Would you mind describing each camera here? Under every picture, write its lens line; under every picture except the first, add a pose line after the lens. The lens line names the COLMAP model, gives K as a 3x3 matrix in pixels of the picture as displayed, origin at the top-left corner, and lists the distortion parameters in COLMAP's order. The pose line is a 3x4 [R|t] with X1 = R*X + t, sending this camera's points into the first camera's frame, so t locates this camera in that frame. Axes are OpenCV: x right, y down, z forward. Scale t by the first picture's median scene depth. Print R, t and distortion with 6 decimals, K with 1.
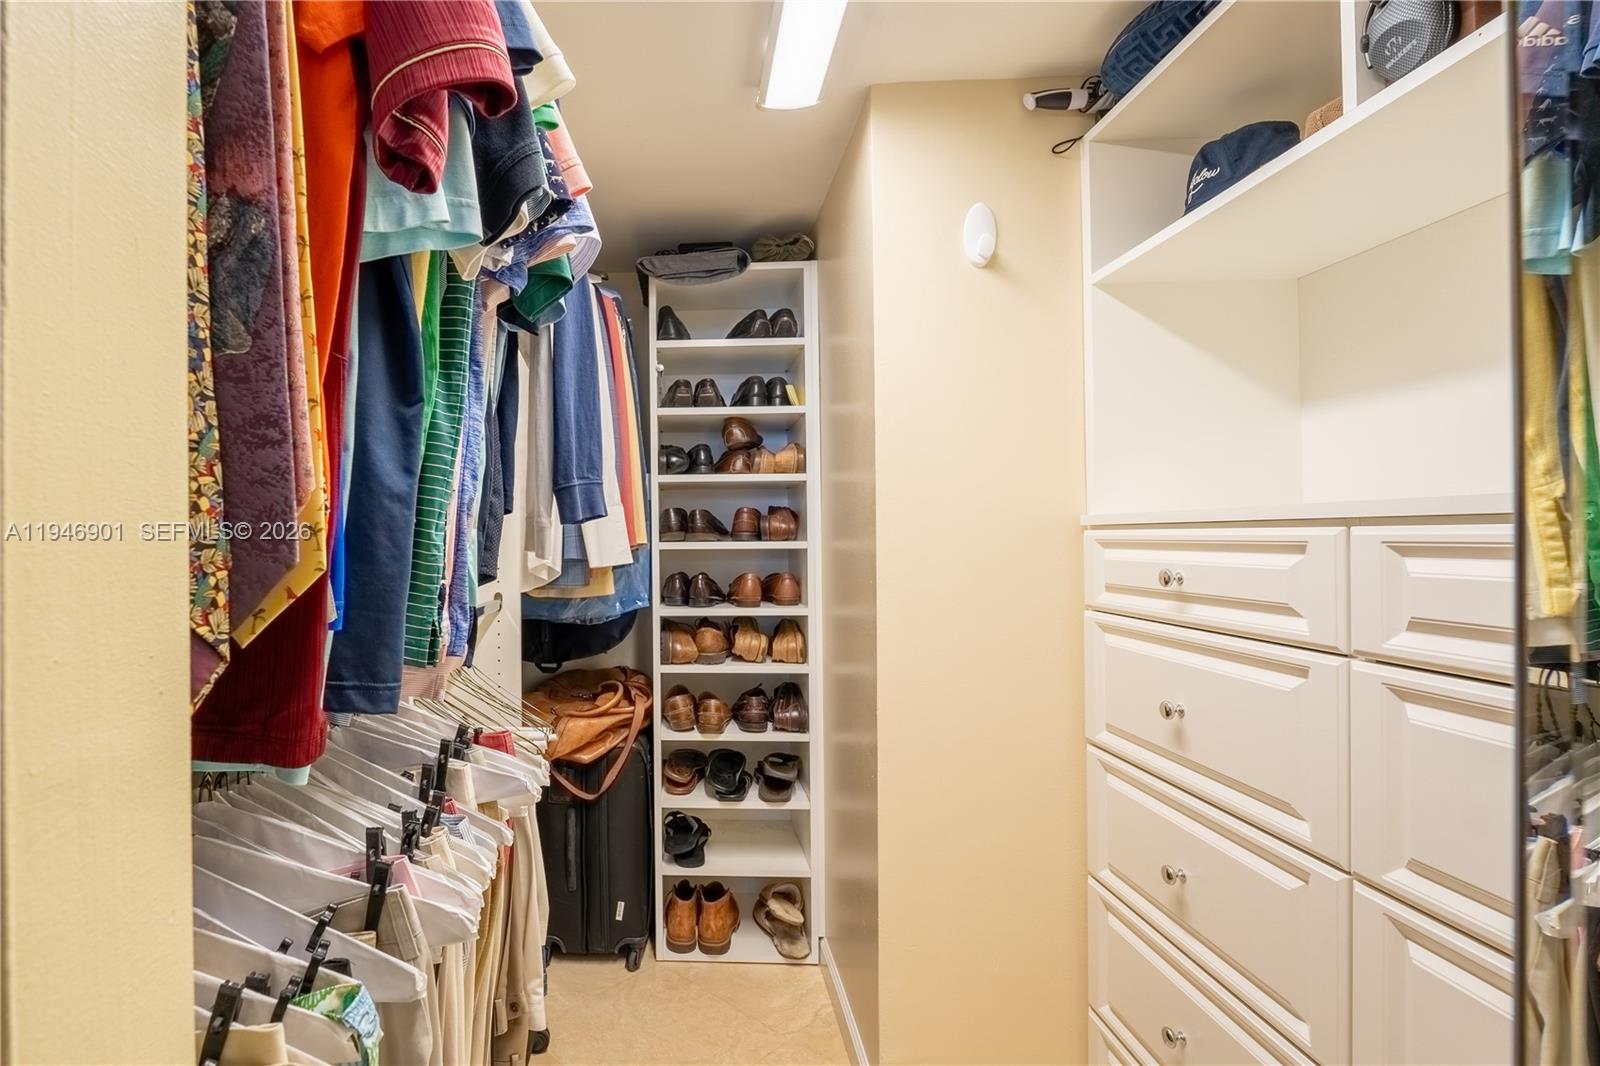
lens RADIAL K [[771.2, 0, 634.9], [0, 771.2, 532.8], [0, 0, 1]] dist [-0.001177, -0.006399]
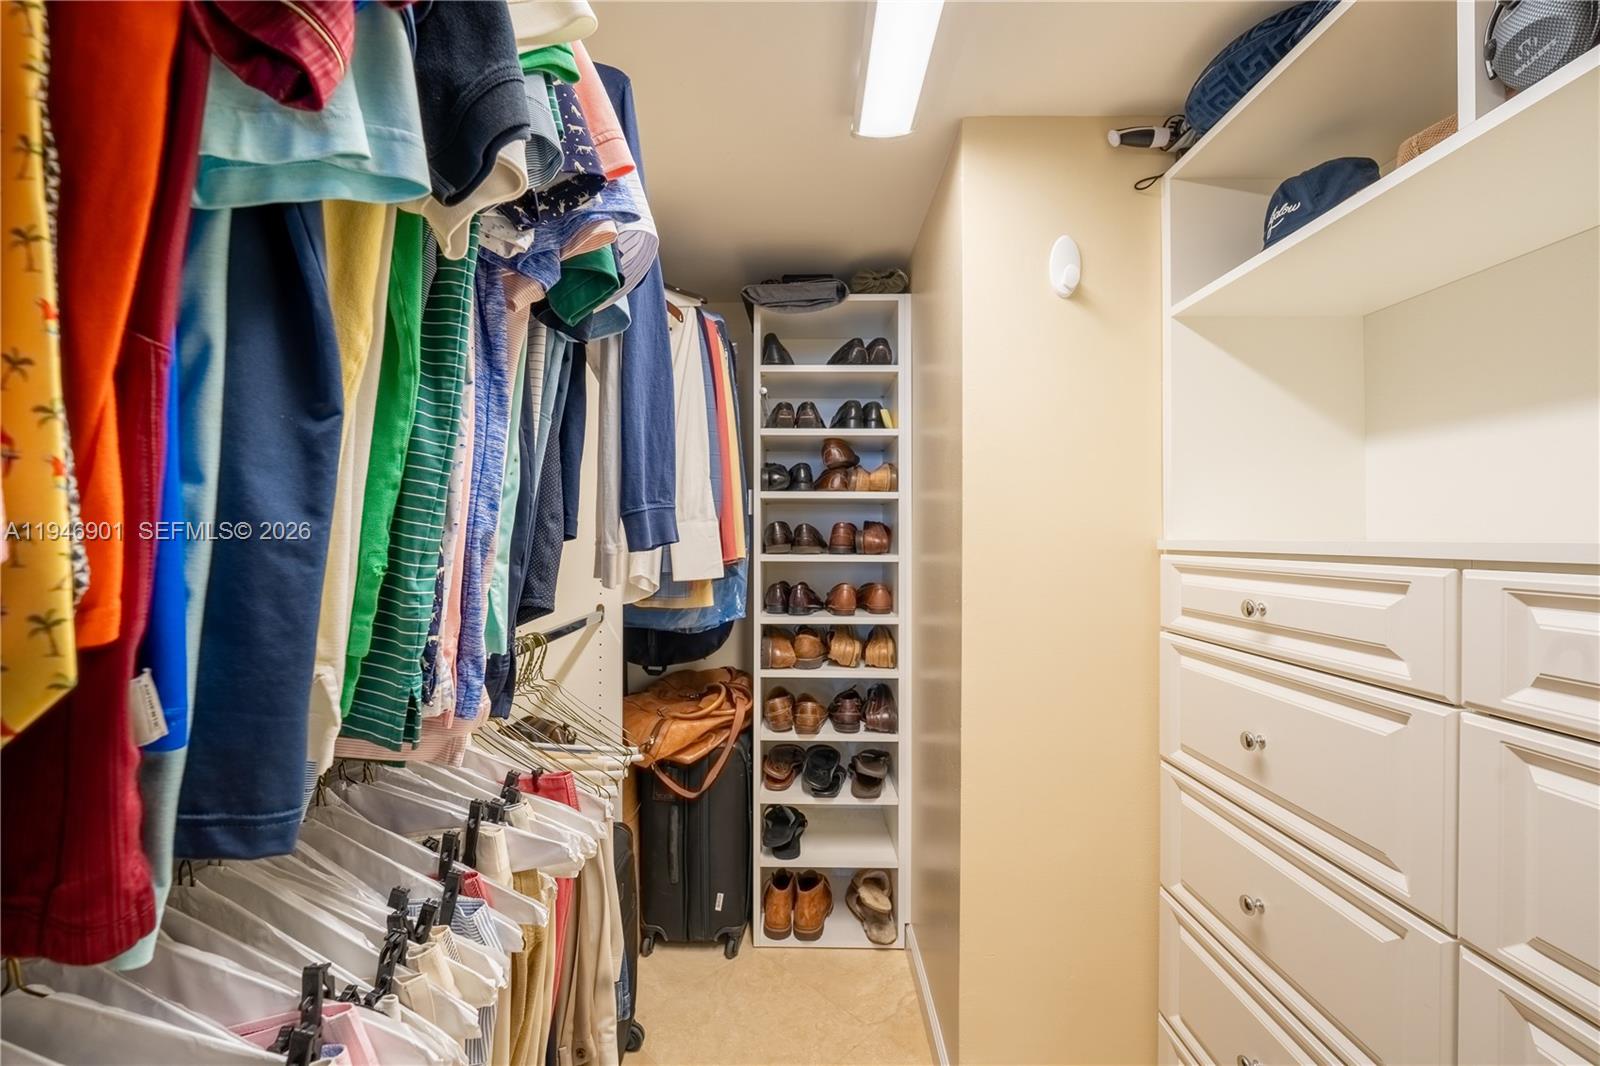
lens RADIAL K [[652.7, 0, 787.8], [0, 652.7, 534.9], [0, 0, 1]] dist [-0.004574, -0.004395]
pose [[0.999021, 0.011625, 0.042679, 0.030980], [-0.011688, 0.999931, 0.001232, -0.016982], [-0.042662, -0.001730, 0.999088, 0.101615]]
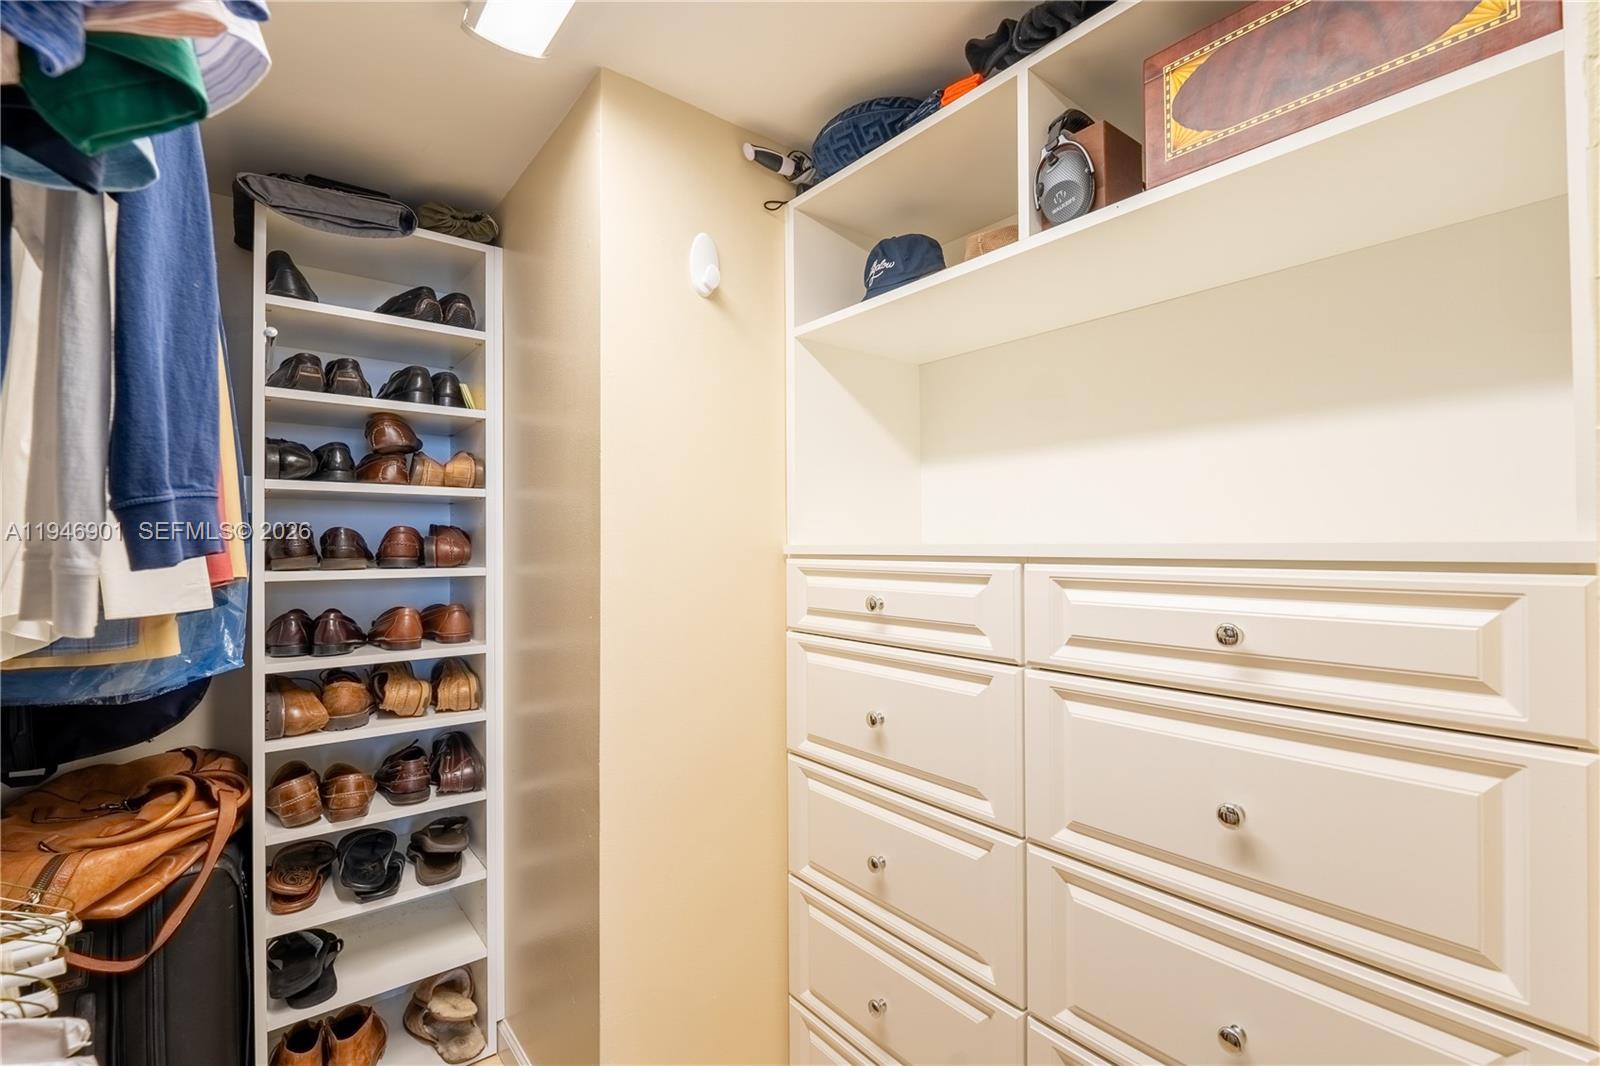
lens RADIAL K [[707.7, 0, 855.9], [0, 707.7, 534.9], [0, 0, 1]] dist [-0.006954, -0.004134]
pose [[0.713323, 0.013890, 0.700698, -0.036289], [-0.004303, 0.999872, -0.015440, -0.015151], [-0.700822, 0.007998, 0.713291, 0.147340]]
